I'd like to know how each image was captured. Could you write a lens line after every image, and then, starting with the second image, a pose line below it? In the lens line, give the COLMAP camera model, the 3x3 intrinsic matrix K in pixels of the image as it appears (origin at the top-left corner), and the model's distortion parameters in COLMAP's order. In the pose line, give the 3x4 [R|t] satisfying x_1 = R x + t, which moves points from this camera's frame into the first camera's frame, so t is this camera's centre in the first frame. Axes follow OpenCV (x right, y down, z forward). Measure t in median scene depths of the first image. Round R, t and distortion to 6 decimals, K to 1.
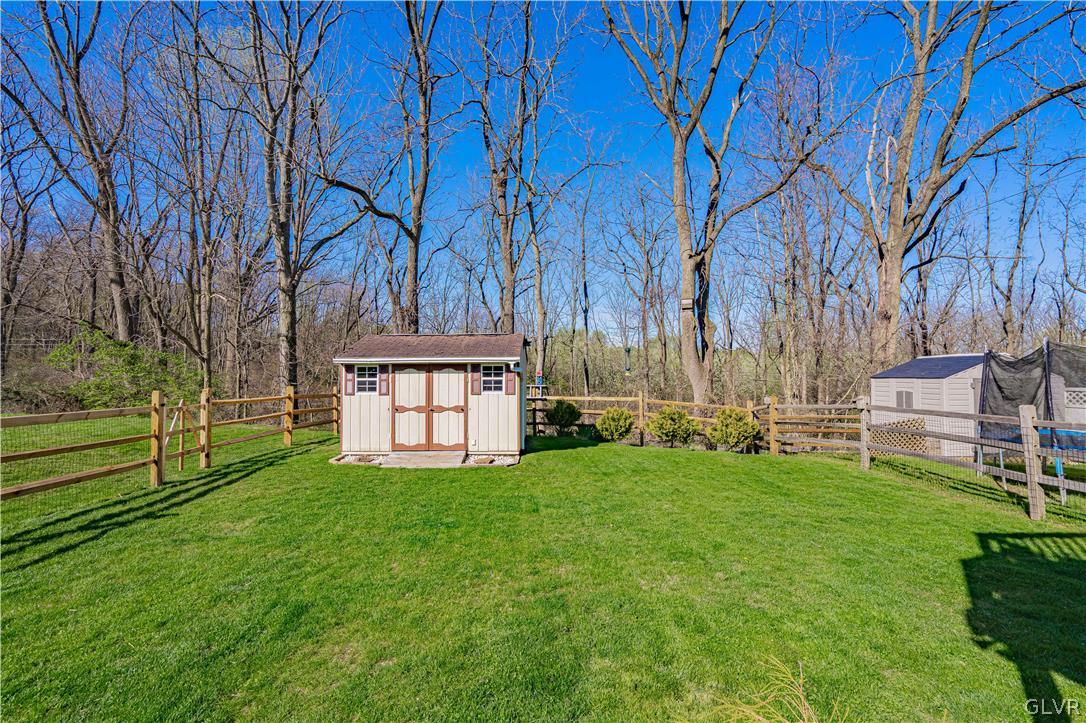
lens RADIAL K [[504.9, 0, 535.7], [0, 504.9, 345.2], [0, 0, 1]] dist [-0.001465, 0.001187]
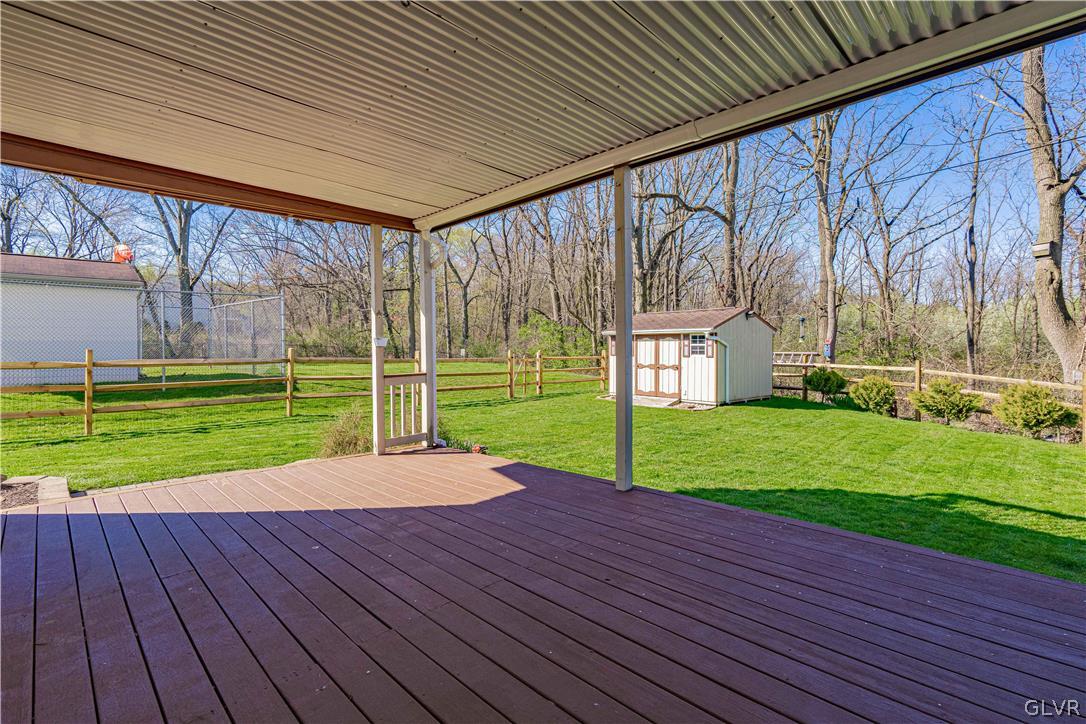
lens RADIAL K [[504.9, 0, 535.7], [0, 504.9, 345.7], [0, 0, 1]] dist [-0.001465, 0.001187]
pose [[0.657853, 0.005703, -0.753125, 0.612260], [0.043001, 0.998056, 0.045120, -0.008120], [0.751918, -0.062067, 0.656328, -0.156786]]
